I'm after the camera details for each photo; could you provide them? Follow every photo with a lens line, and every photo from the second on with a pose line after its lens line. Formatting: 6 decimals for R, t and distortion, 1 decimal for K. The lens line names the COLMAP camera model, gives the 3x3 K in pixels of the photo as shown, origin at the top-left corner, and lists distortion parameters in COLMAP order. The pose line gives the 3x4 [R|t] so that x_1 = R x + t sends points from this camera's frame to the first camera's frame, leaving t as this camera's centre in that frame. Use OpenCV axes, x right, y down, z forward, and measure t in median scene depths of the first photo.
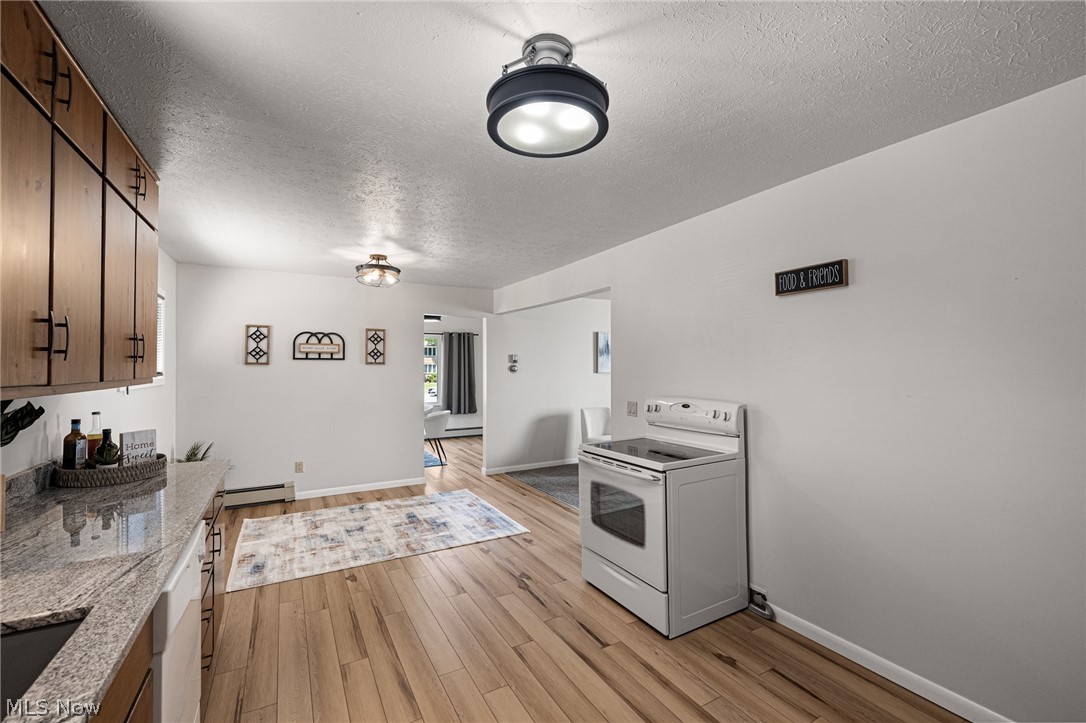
lens RADIAL K [[457.1, 0, 544.5], [0, 457.1, 361.3], [0, 0, 1]] dist [0.000594, 0.000425]
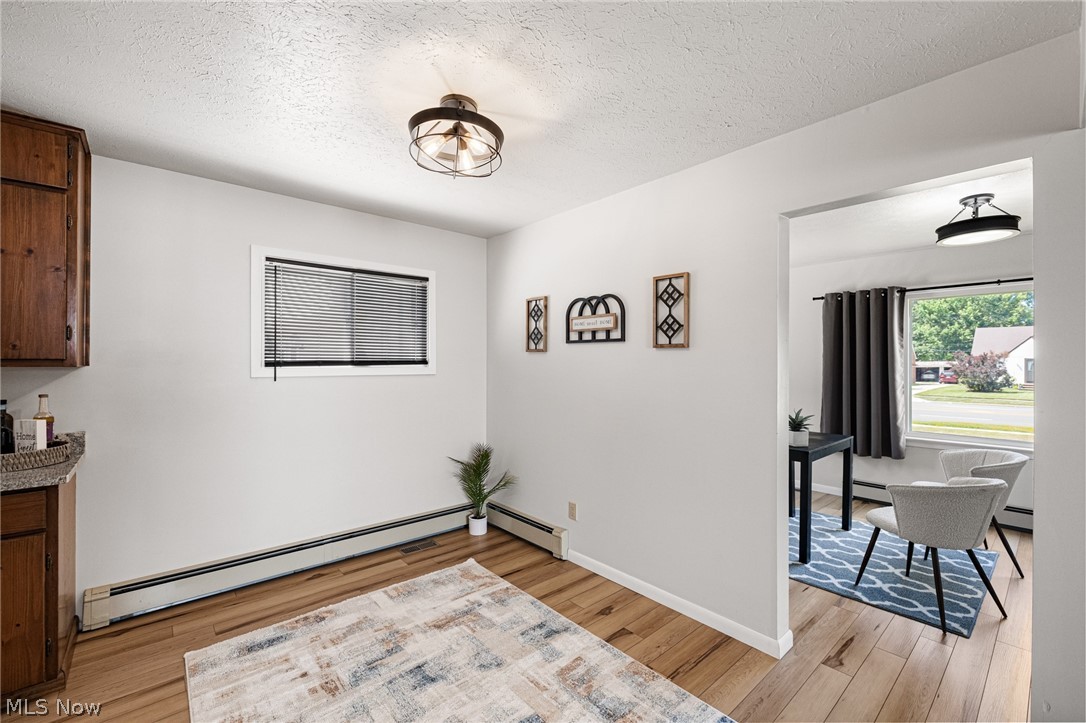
lens RADIAL K [[457.1, 0, 541.2], [0, 457.1, 358.8], [0, 0, 1]] dist [0.000594, 0.000425]
pose [[0.199835, -0.004021, -0.979821, 0.084378], [0.006333, 0.999976, -0.002812, 0.020172], [0.979809, -0.005643, 0.199856, 0.842314]]
